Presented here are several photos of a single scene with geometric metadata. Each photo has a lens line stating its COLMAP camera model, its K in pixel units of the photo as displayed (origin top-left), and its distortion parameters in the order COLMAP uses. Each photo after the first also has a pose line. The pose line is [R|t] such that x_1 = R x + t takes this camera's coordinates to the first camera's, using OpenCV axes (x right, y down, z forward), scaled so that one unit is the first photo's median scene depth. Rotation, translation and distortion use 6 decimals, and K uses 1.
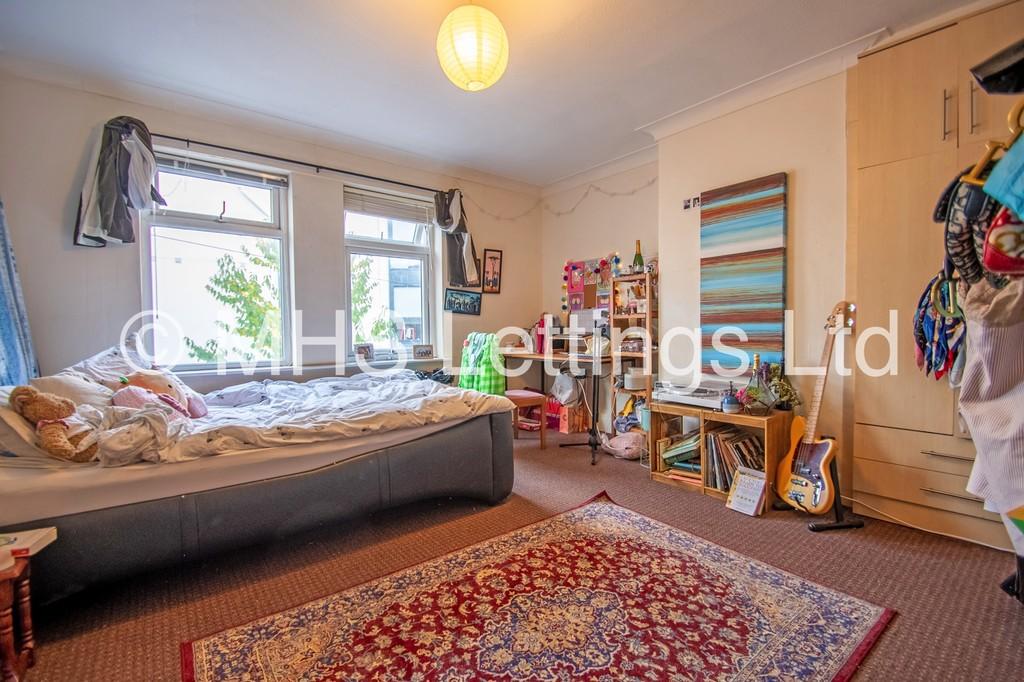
lens RADIAL K [[457.0, 0, 508.8], [0, 457.0, 335.5], [0, 0, 1]] dist [-0.000582, -0.000603]
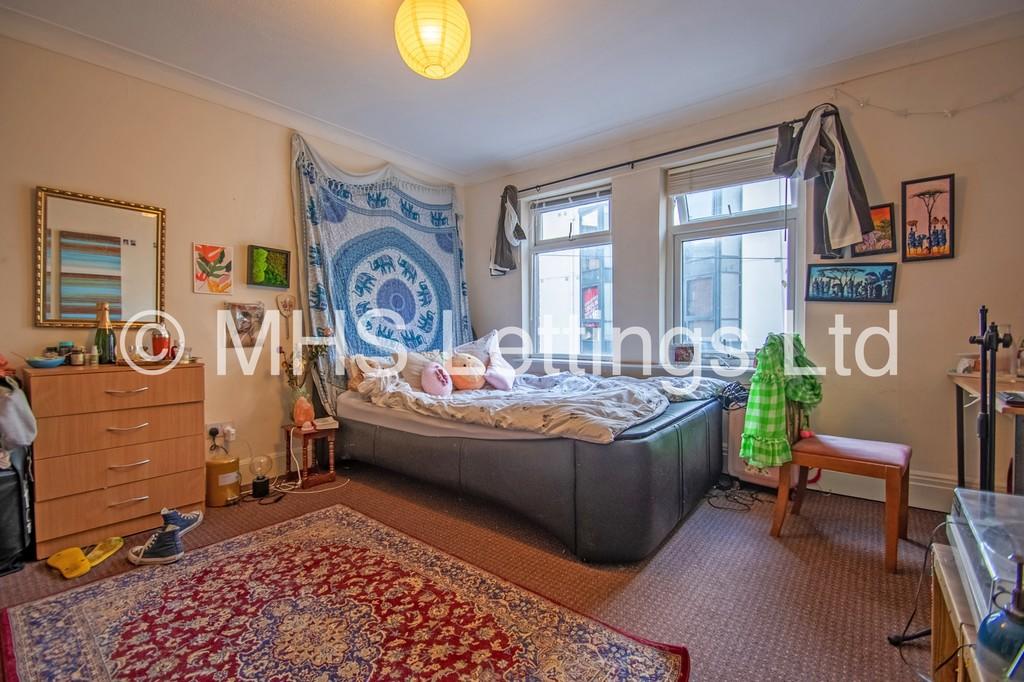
lens RADIAL K [[457.0, 0, 508.8], [0, 457.0, 335.5], [0, 0, 1]] dist [-0.000582, -0.000603]
pose [[0.211240, 0.020421, -0.977221, 0.871581], [-0.010285, 0.999773, 0.018669, -0.020373], [0.977380, 0.006107, 0.211402, 0.928046]]
